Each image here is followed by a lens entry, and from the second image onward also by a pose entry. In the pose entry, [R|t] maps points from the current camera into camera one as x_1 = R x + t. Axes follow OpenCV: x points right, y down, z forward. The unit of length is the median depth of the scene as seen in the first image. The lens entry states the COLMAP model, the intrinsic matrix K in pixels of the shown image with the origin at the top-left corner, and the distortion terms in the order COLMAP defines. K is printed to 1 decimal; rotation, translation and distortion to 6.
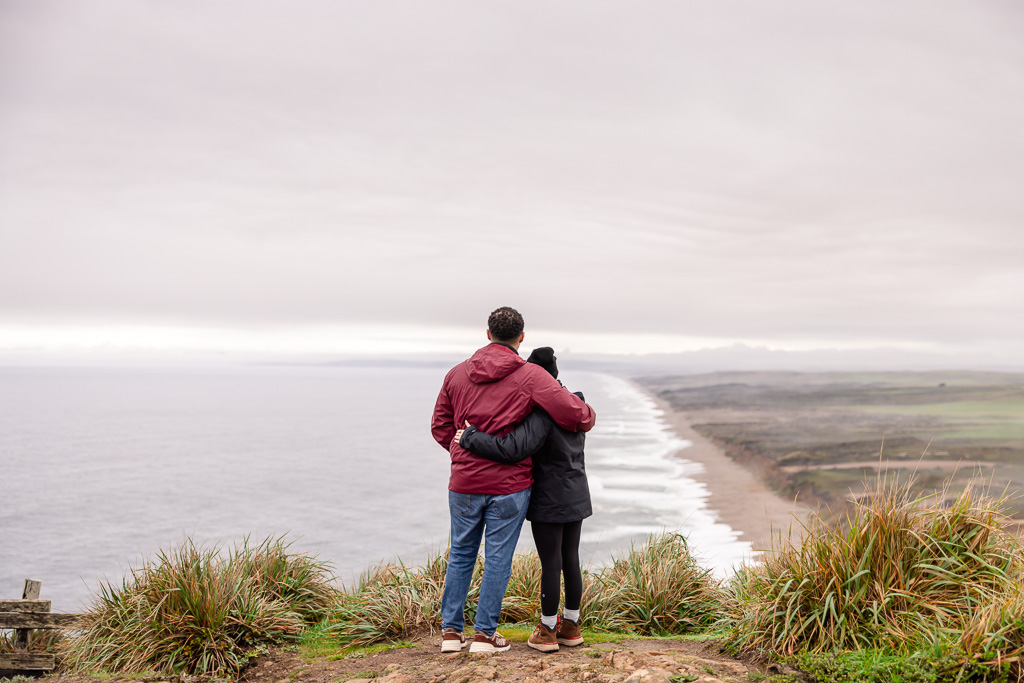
lens RADIAL K [[1367.4, 0, 528.8], [0, 1367.4, 329.3], [0, 0, 1]] dist [0.000096, -0.004338]
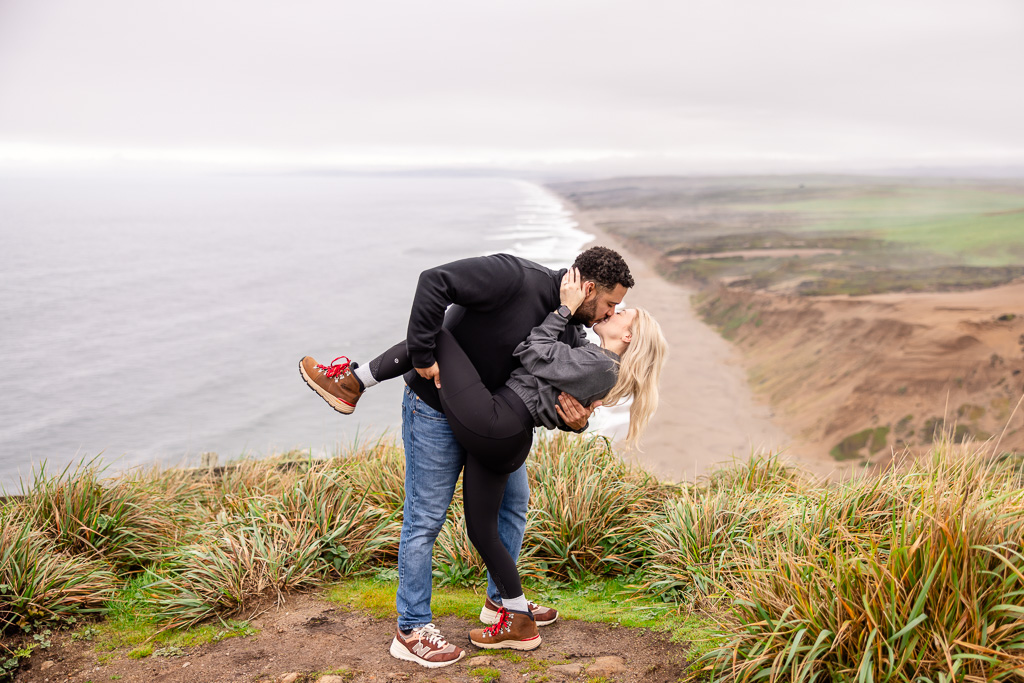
lens RADIAL K [[1072.5, 0, 536.8], [0, 1072.5, 343.7], [0, 0, 1]] dist [0.022682, -0.014560]
pose [[0.997649, -0.021072, 0.065208, 0.036072], [0.008367, 0.981885, 0.189291, -0.029983], [-0.068016, -0.188300, 0.979753, 0.449267]]
